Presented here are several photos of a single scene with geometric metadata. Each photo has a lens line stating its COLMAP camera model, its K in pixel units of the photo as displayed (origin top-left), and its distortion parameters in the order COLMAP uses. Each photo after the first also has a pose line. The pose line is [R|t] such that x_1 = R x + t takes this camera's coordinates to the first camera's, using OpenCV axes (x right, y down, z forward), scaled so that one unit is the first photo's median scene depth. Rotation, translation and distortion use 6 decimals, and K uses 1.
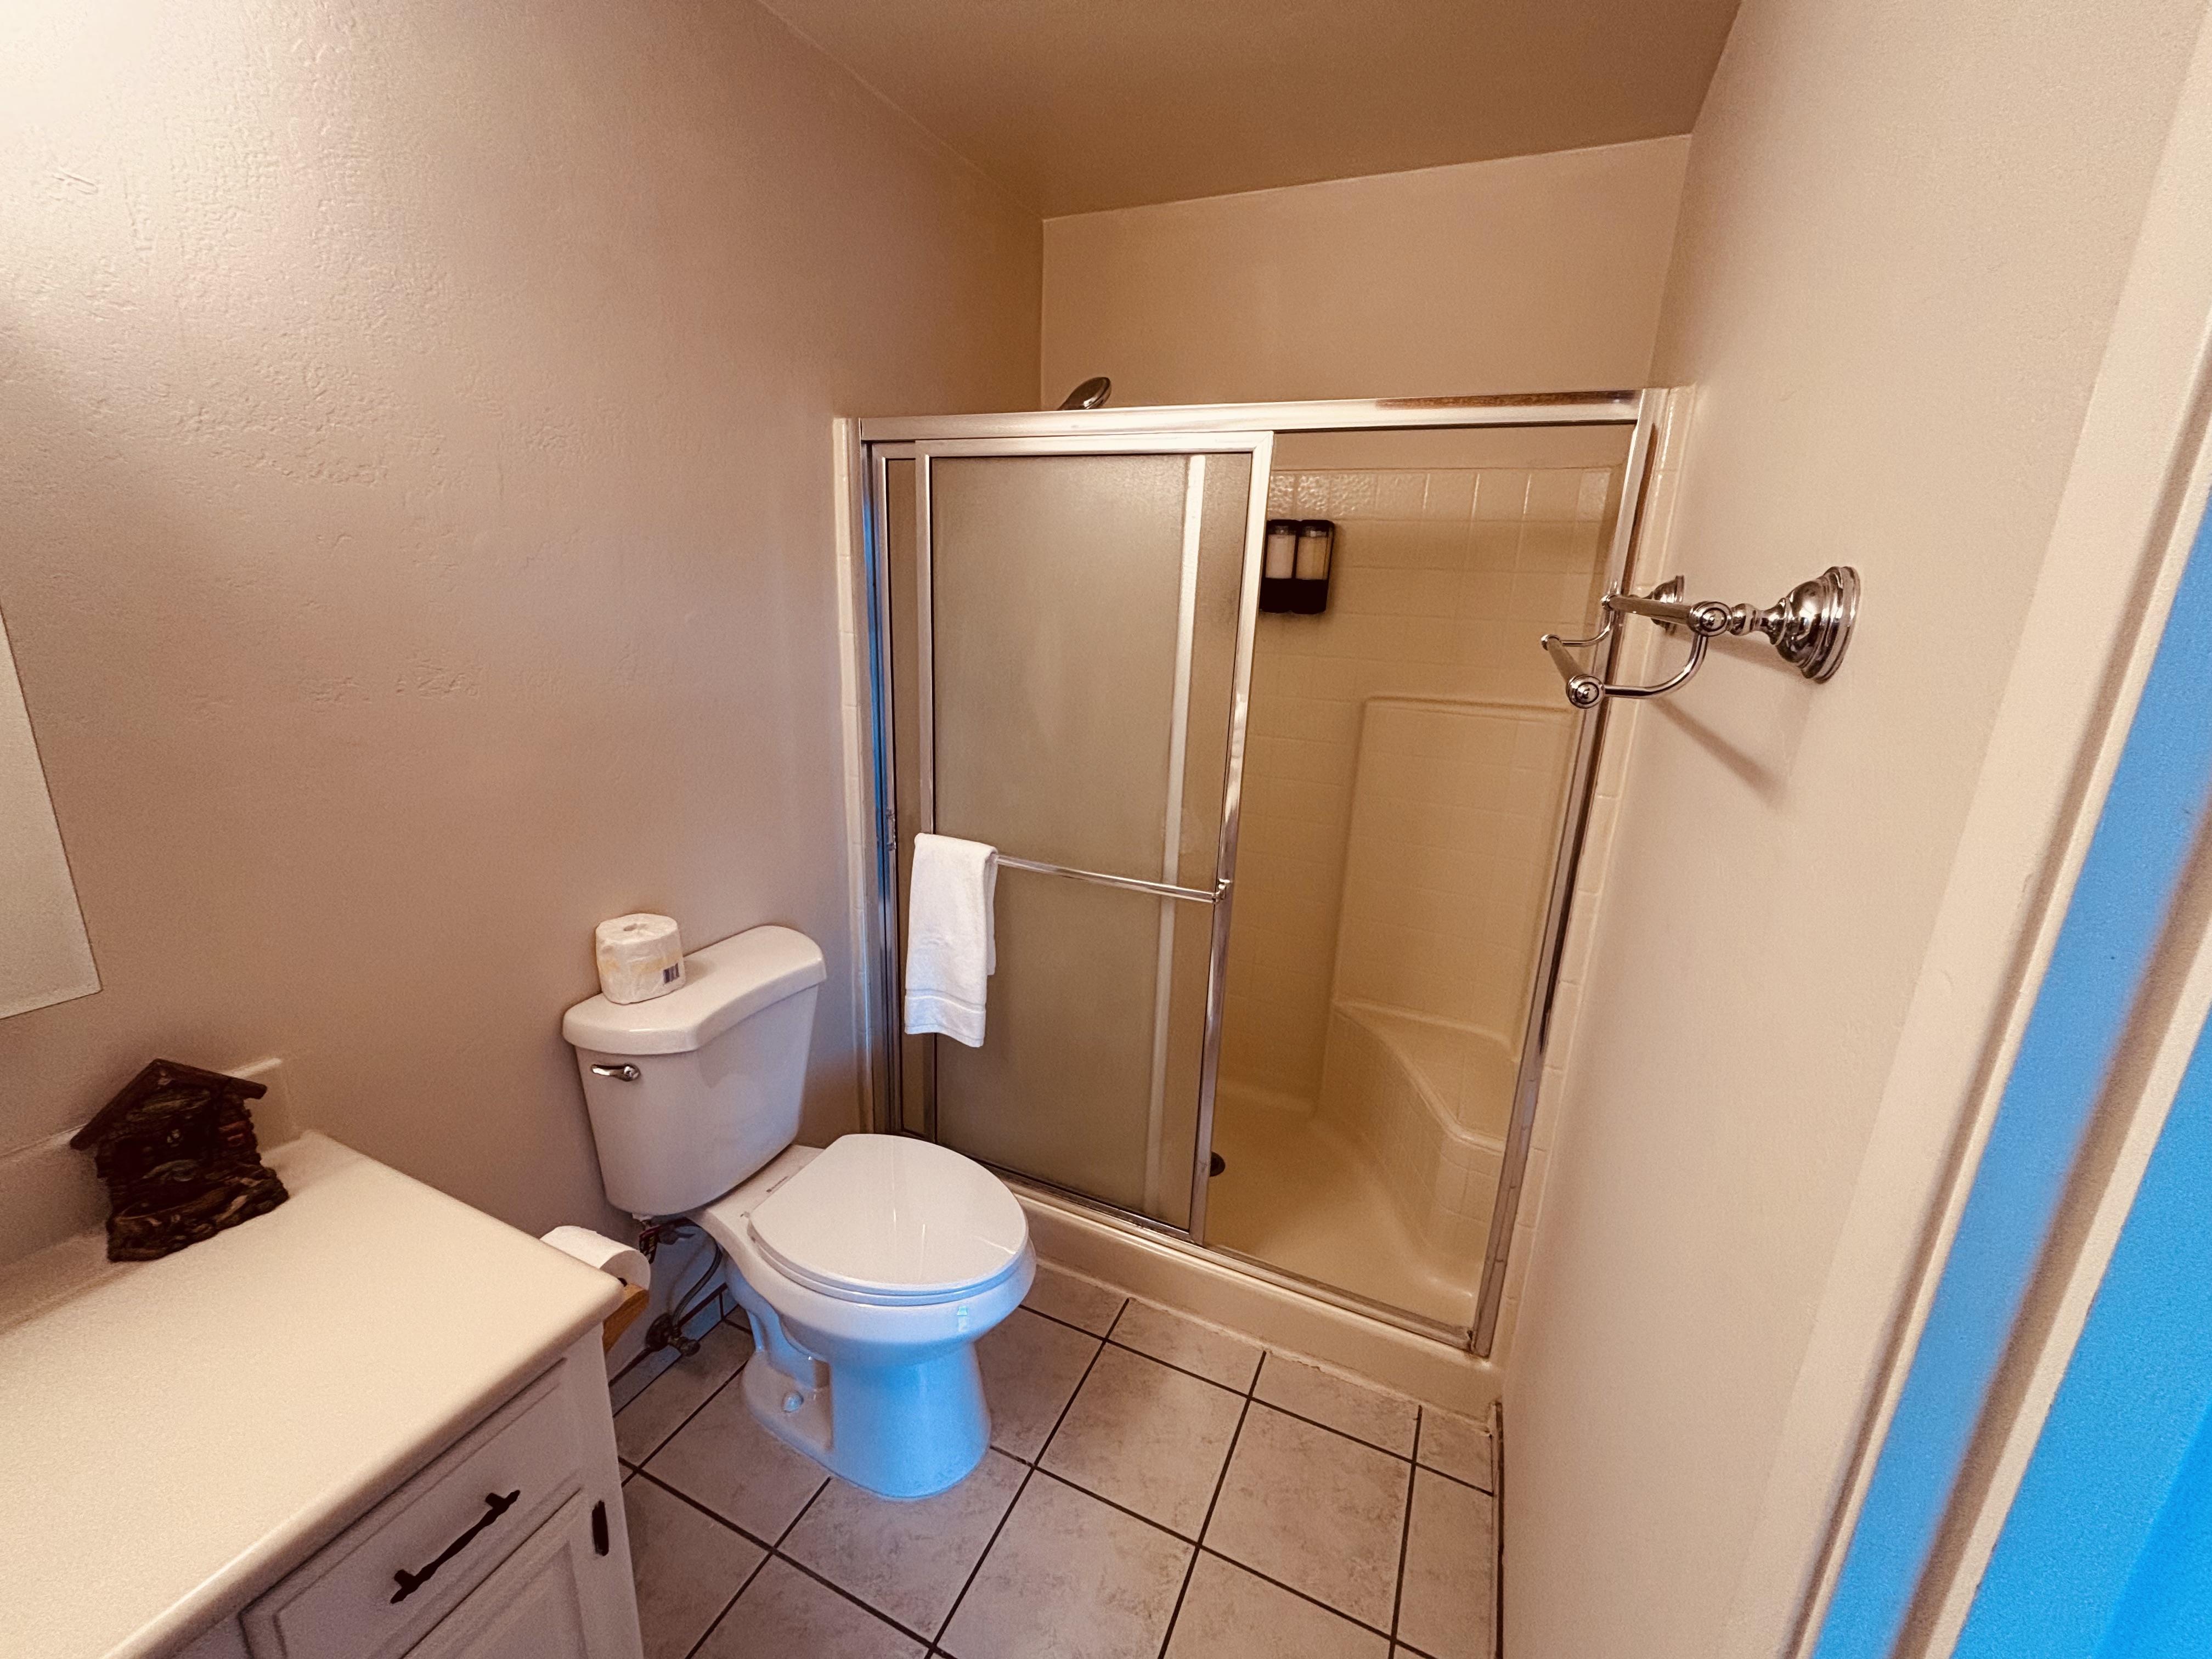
lens RADIAL K [[895.9, 0, 1114.6], [0, 895.9, 825.7], [0, 0, 1]] dist [0.000044, -0.000509]
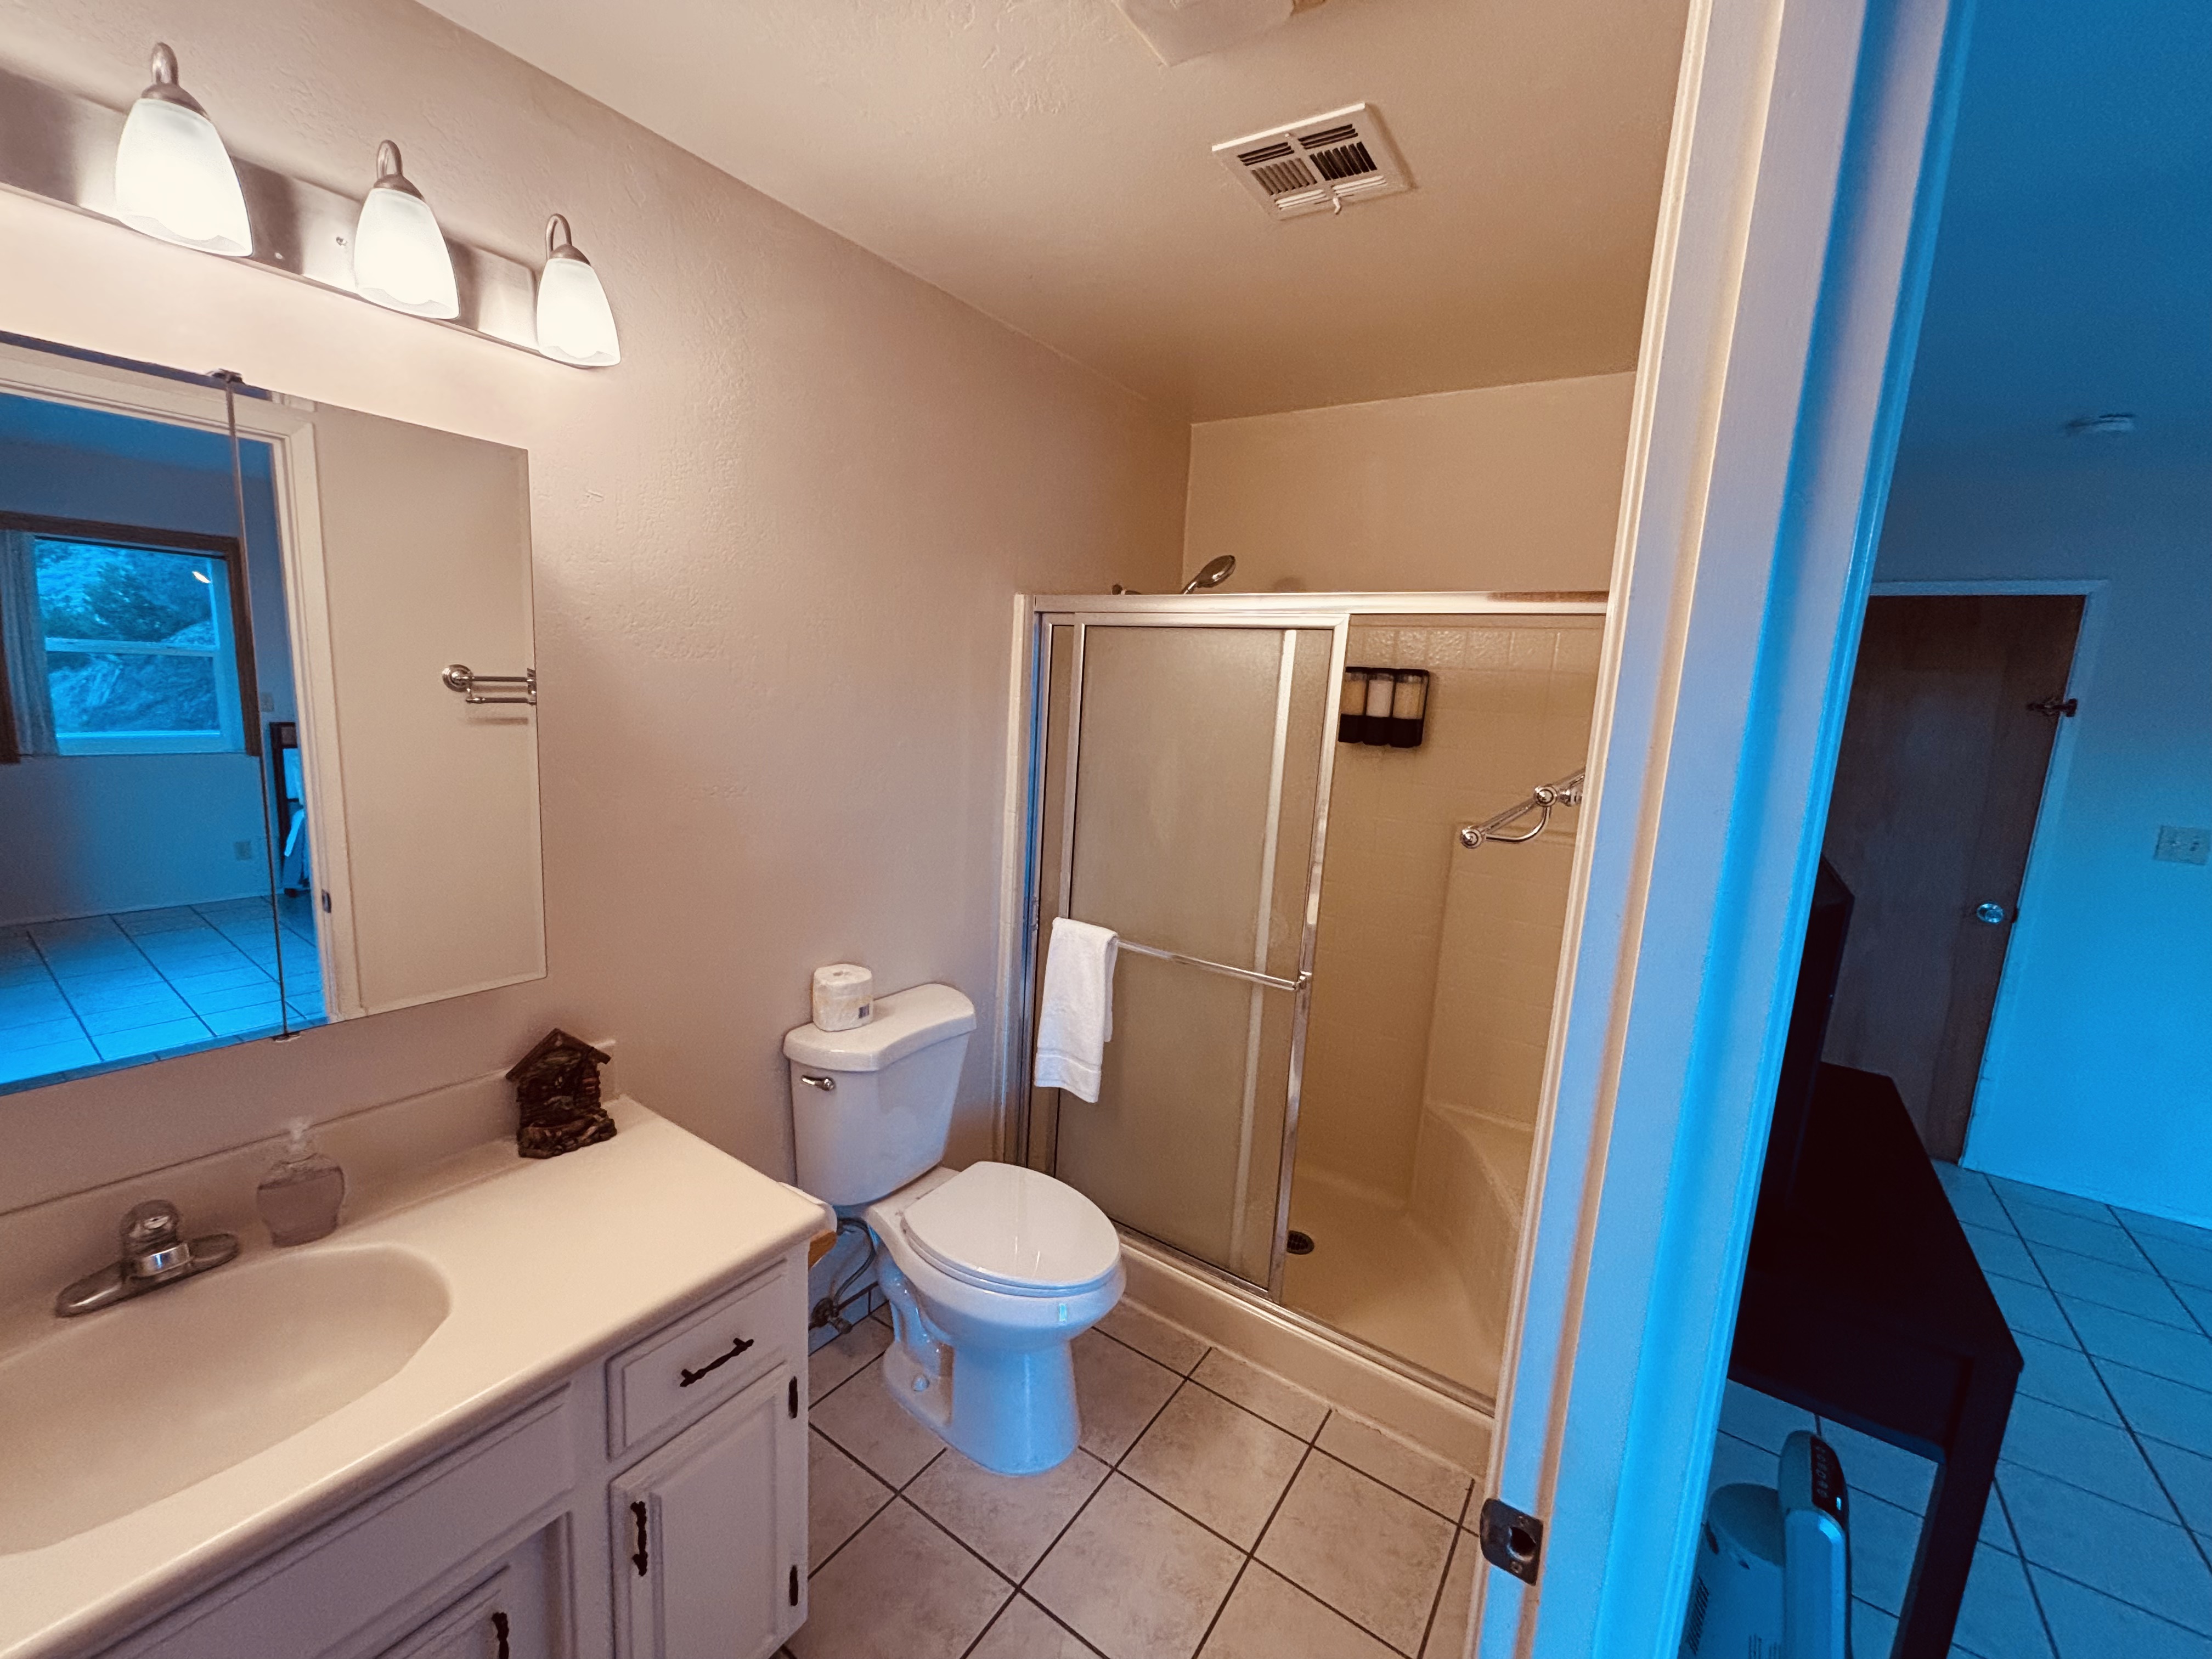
lens RADIAL K [[895.9, 0, 1118.0], [0, 895.9, 829.9], [0, 0, 1]] dist [0.000044, -0.000509]
pose [[0.985571, 0.044754, -0.163239, 0.066663], [-0.062542, 0.992450, -0.105509, 0.014925], [0.157284, 0.114196, 0.980929, -0.232271]]
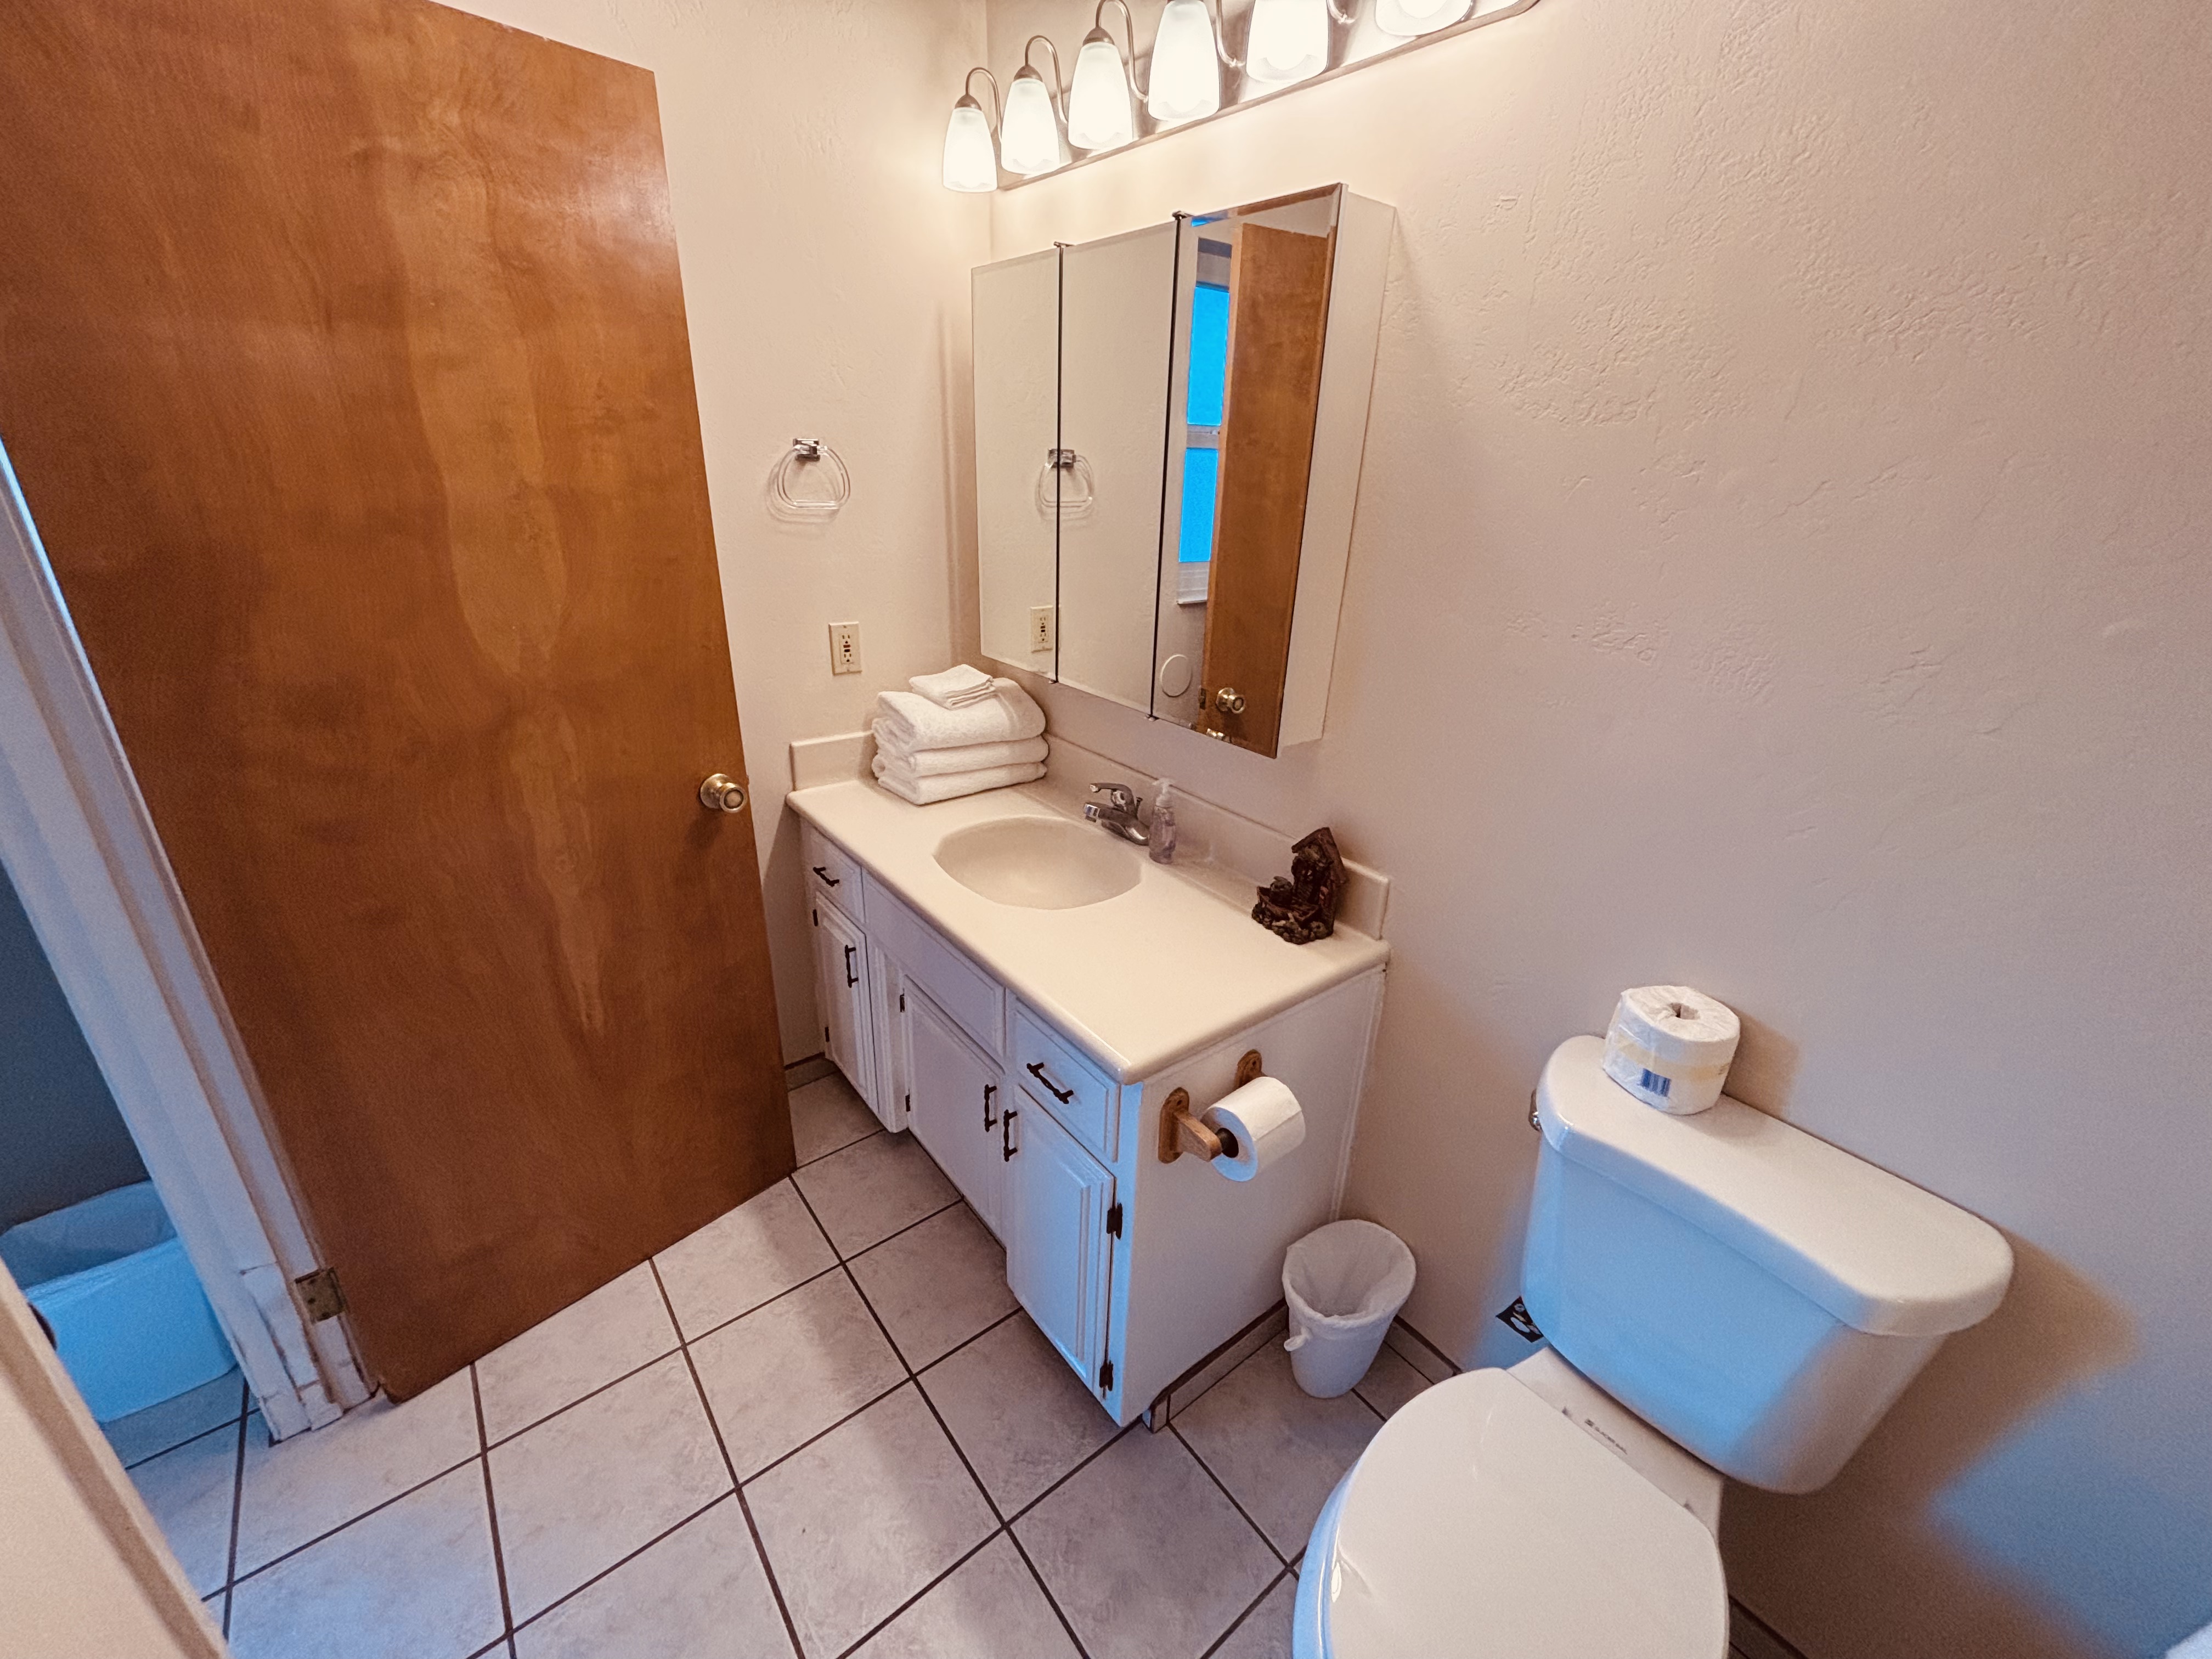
lens RADIAL K [[895.9, 0, 1094.6], [0, 895.9, 815.5], [0, 0, 1]] dist [0.000044, -0.000509]
pose [[-0.479806, 0.276085, -0.832805, 0.241174], [-0.271008, 0.856148, 0.439960, -0.194955], [0.834470, 0.436793, -0.335963, 0.698301]]
